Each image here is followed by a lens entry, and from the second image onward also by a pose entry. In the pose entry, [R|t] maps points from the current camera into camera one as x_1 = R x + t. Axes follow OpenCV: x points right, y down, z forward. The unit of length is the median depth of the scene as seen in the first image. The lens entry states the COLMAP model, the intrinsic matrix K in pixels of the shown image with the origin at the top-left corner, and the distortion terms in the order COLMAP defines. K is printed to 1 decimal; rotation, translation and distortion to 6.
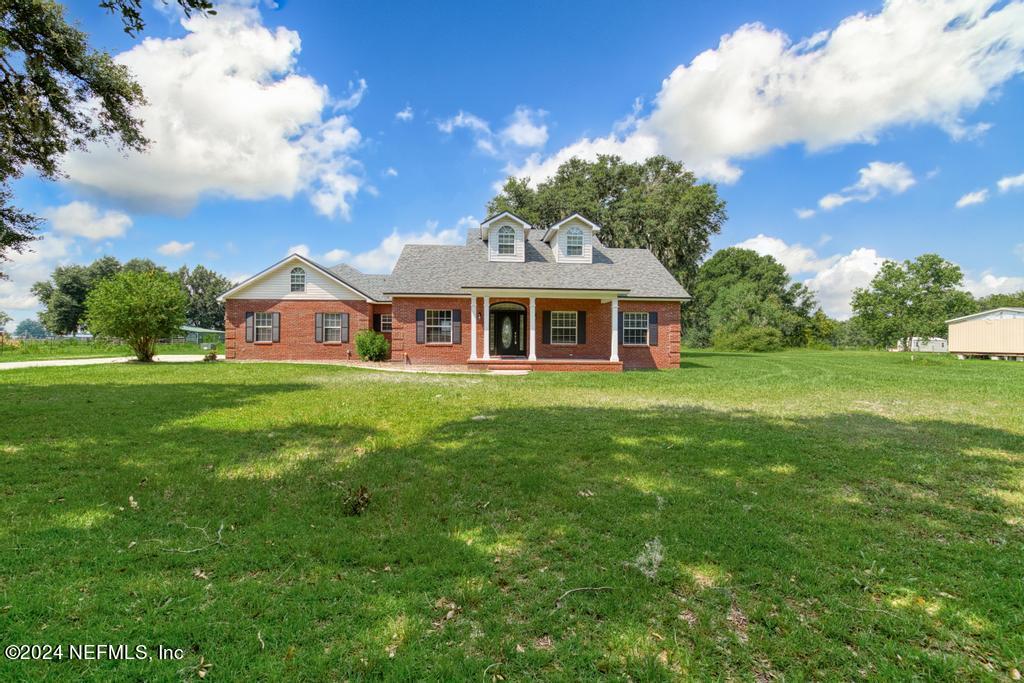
lens RADIAL K [[483.4, 0, 508.0], [0, 483.4, 340.2], [0, 0, 1]] dist [0.002946, 0.001115]
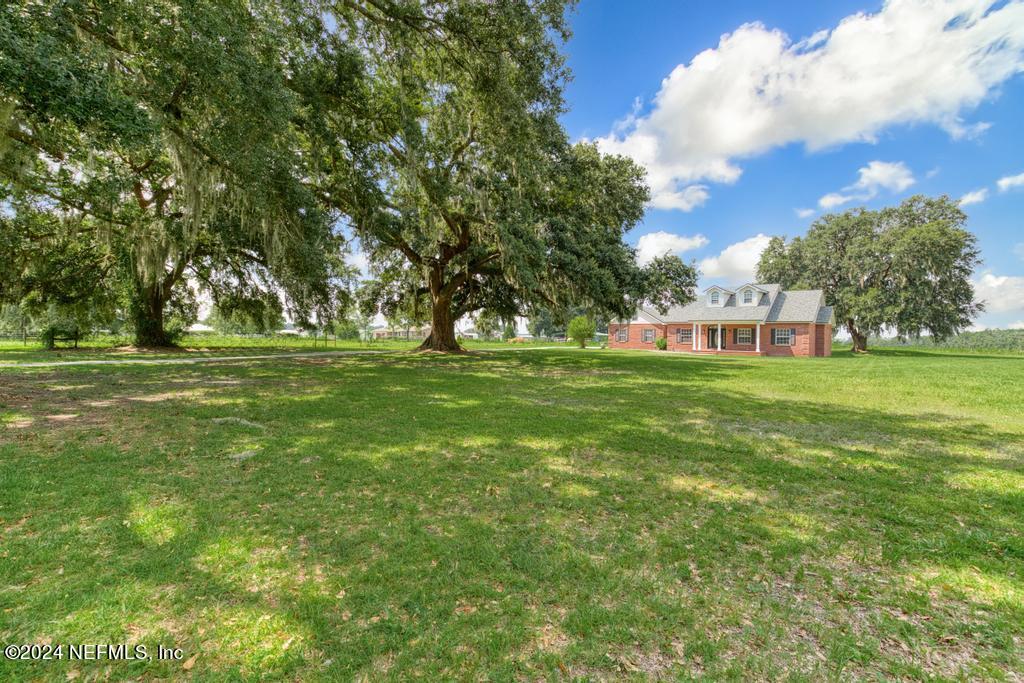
lens RADIAL K [[483.4, 0, 506.1], [0, 483.4, 340.3], [0, 0, 1]] dist [0.002946, 0.001115]
pose [[0.716625, 0.007074, -0.697423, 0.752422], [-0.010282, 0.999947, -0.000423, 0.003217], [0.697383, 0.007473, 0.716659, -1.119949]]
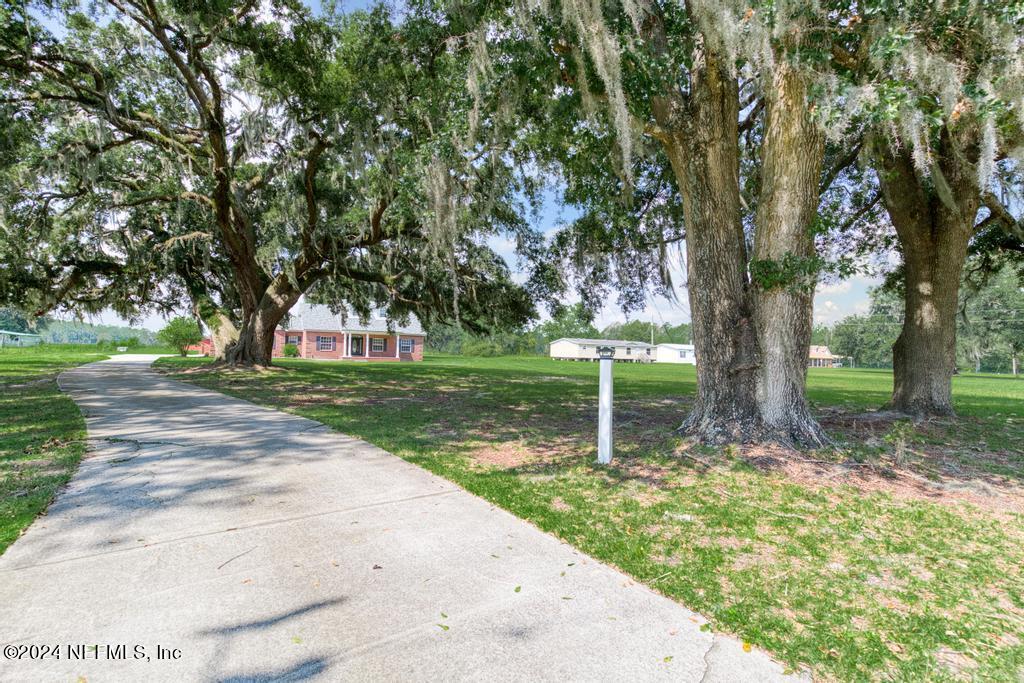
lens RADIAL K [[483.4, 0, 509.1], [0, 483.4, 339.1], [0, 0, 1]] dist [0.002946, 0.001115]
pose [[0.904795, 0.023429, 0.425201, -0.307090], [-0.016205, 0.999656, -0.020600, -0.013741], [-0.425538, 0.011748, 0.904864, -1.438747]]
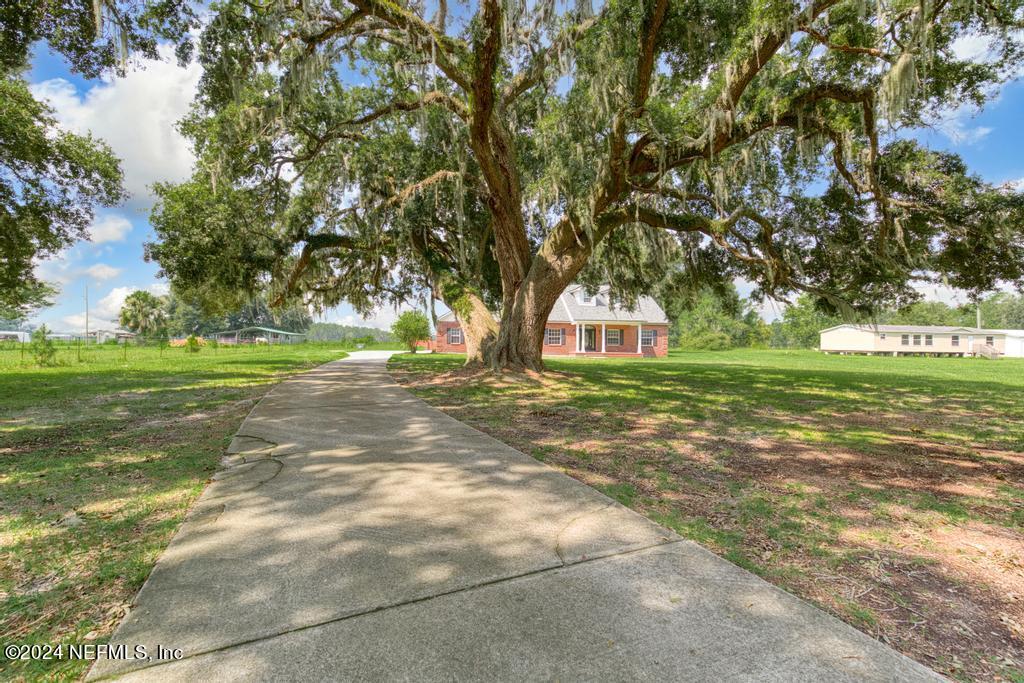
lens RADIAL K [[483.4, 0, 505.5], [0, 483.4, 343.2], [0, 0, 1]] dist [0.002946, 0.001115]
pose [[0.998485, 0.001677, 0.055001, -0.414651], [-0.002000, 0.999981, 0.005820, -0.010837], [-0.054990, -0.005921, 0.998469, -0.950616]]
